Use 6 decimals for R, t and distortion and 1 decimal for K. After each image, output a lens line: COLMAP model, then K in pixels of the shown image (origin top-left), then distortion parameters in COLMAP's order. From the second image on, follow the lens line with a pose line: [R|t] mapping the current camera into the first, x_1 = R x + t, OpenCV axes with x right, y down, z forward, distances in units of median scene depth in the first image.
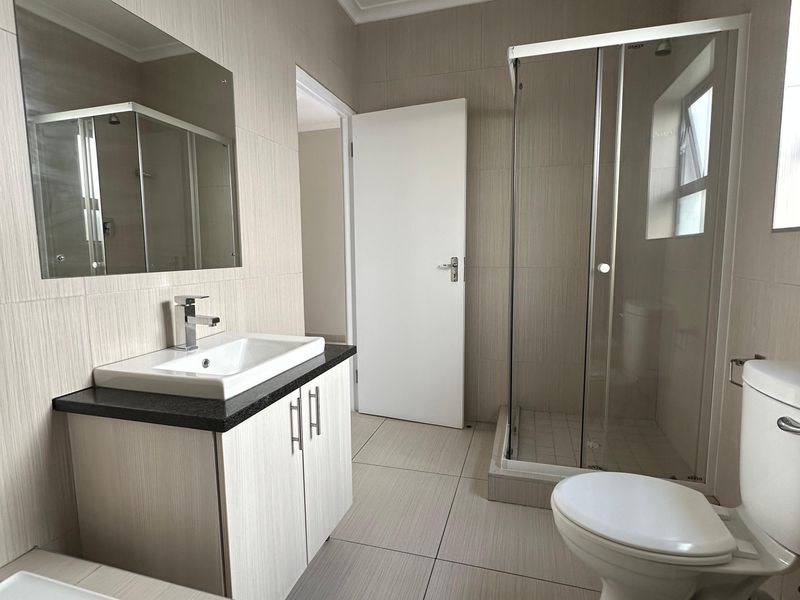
lens RADIAL K [[425.3, 0, 398.6], [0, 425.3, 299.9], [0, 0, 1]] dist [-0.000821, -0.000176]
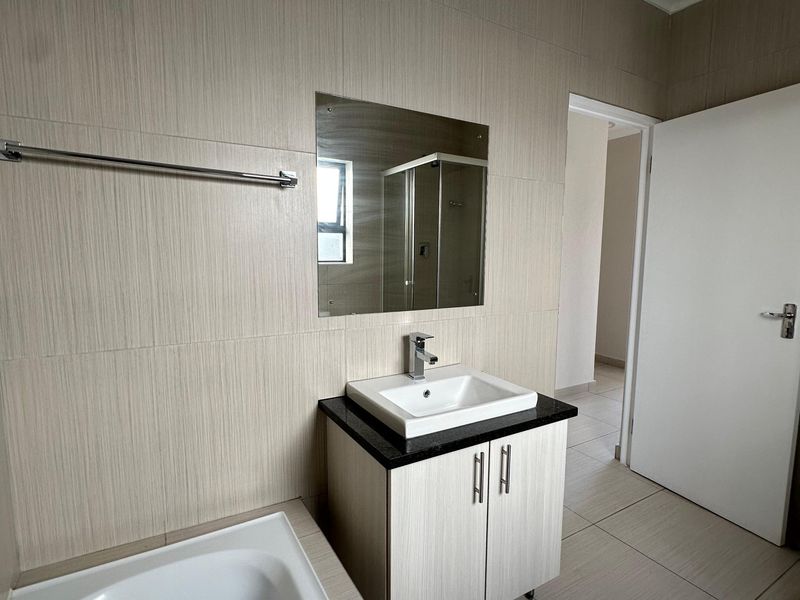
lens RADIAL K [[425.3, 0, 398.8], [0, 425.3, 300.2], [0, 0, 1]] dist [-0.000821, -0.000176]
pose [[0.732057, 0.091036, -0.675133, 0.246998], [-0.091430, 0.995194, 0.035055, -0.135849], [0.675080, 0.036065, 0.736862, 0.085398]]
